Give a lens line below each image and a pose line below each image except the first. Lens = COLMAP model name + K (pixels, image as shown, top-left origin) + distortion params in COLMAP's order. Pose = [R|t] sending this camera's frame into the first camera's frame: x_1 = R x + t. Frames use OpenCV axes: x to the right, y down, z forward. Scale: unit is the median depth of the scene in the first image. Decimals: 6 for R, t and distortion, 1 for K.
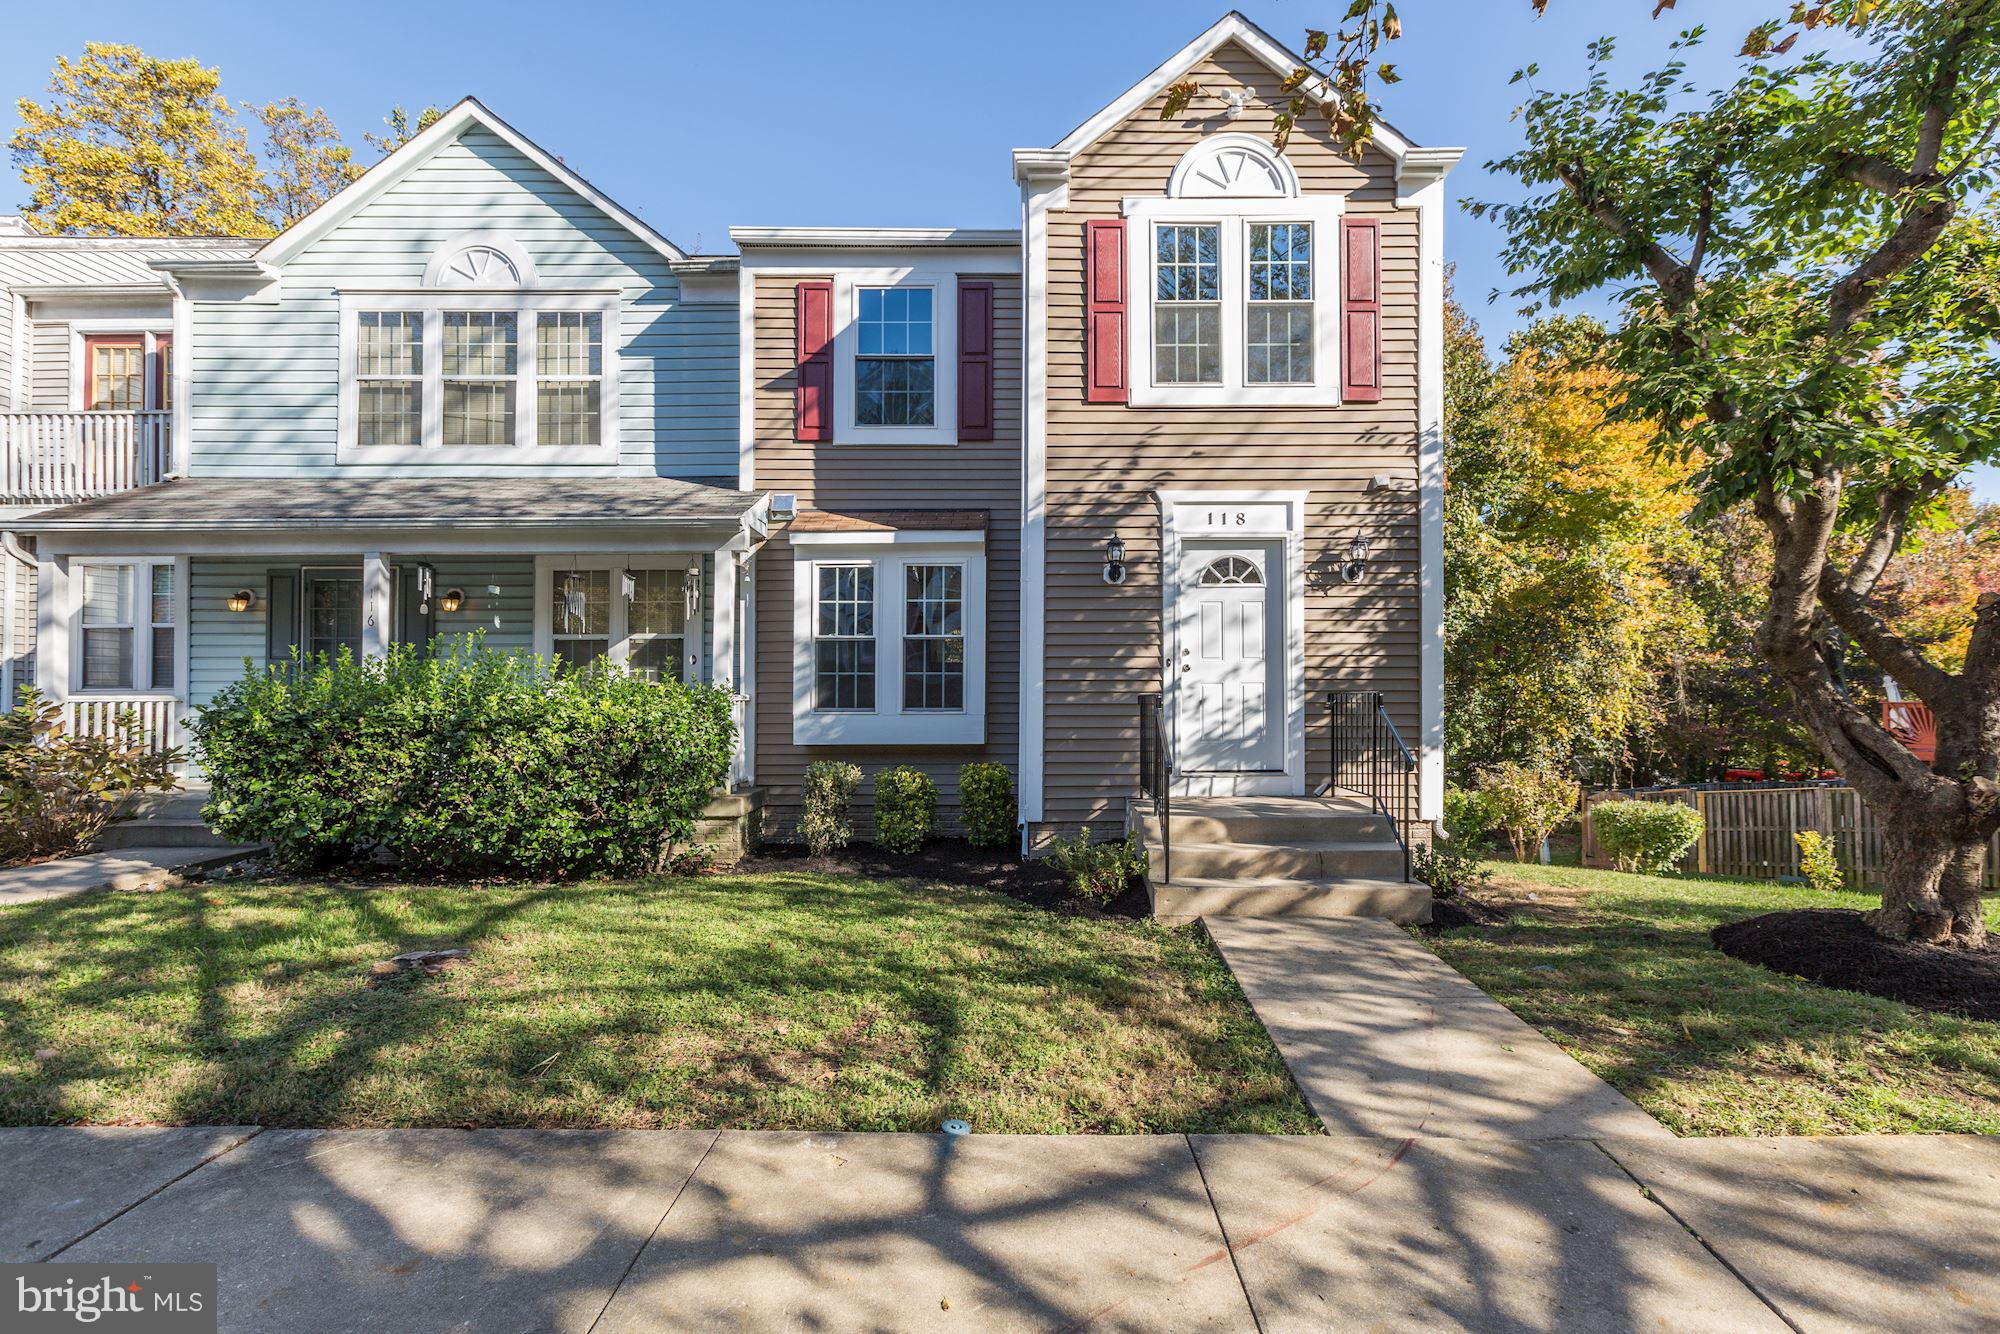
lens RADIAL K [[927.9, 0, 1010.8], [0, 927.9, 675.8], [0, 0, 1]] dist [0.000911, 0.000732]
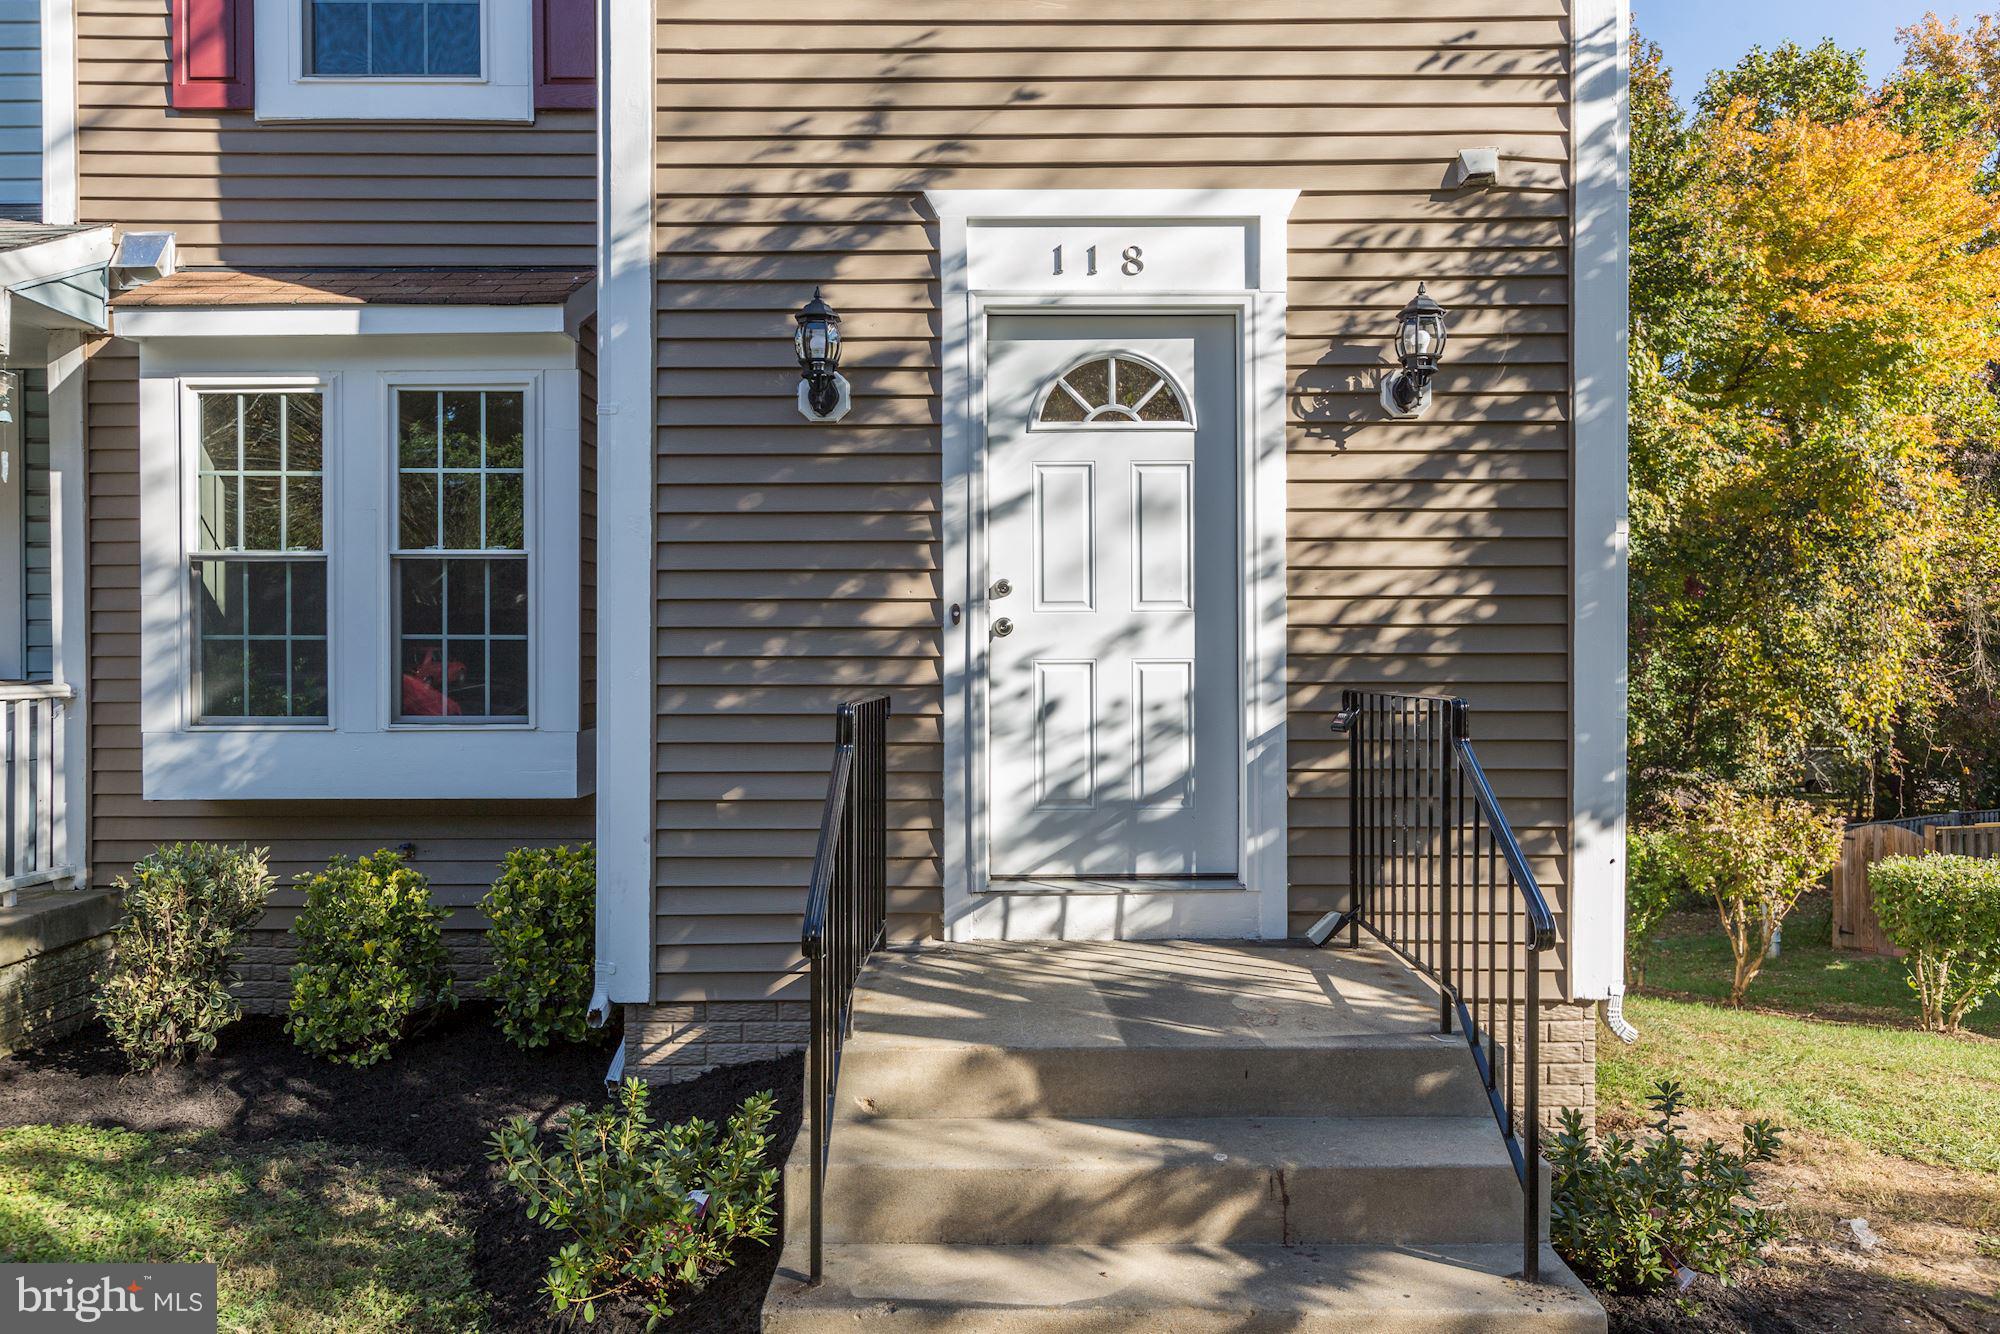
lens RADIAL K [[1348.2, 0, 995.1], [0, 1348.2, 648.1], [0, 0, 1]] dist [-0.002291, 0.003093]
pose [[0.999856, -0.000552, 0.016972, 0.174550], [0.000248, 0.999839, 0.017916, -0.009874], [-0.016979, -0.017909, 0.999695, 0.405125]]
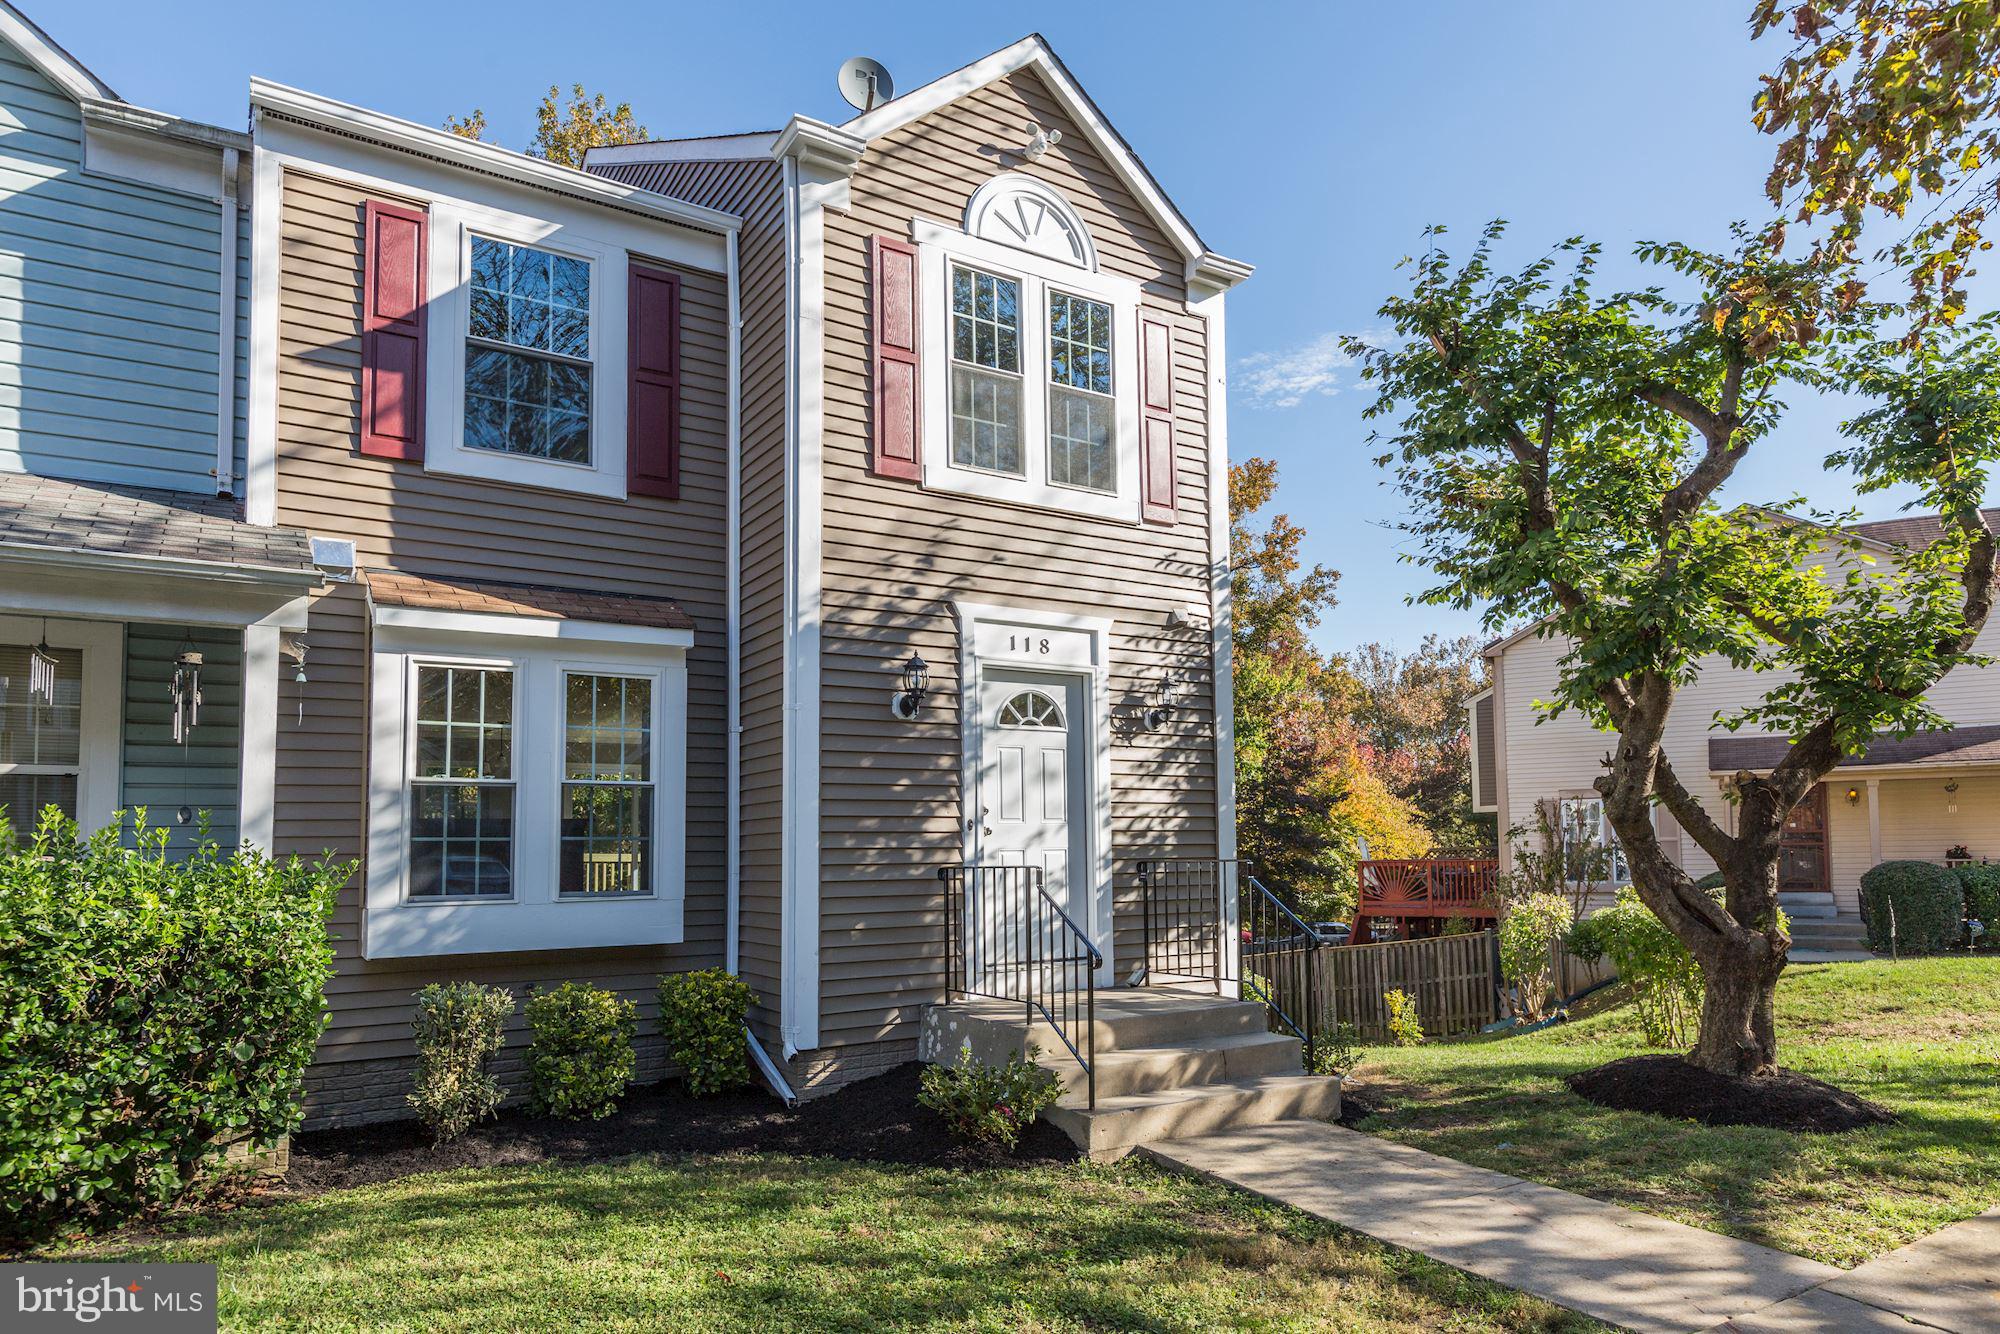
lens RADIAL K [[1263.4, 0, 978.8], [0, 1263.4, 772.5], [0, 0, 1]] dist [-0.009608, 0.008680]
pose [[0.838505, 0.025042, 0.544318, -0.392095], [0.000690, 0.998894, -0.047019, -0.008217], [-0.544893, 0.039802, 0.837560, 0.116333]]
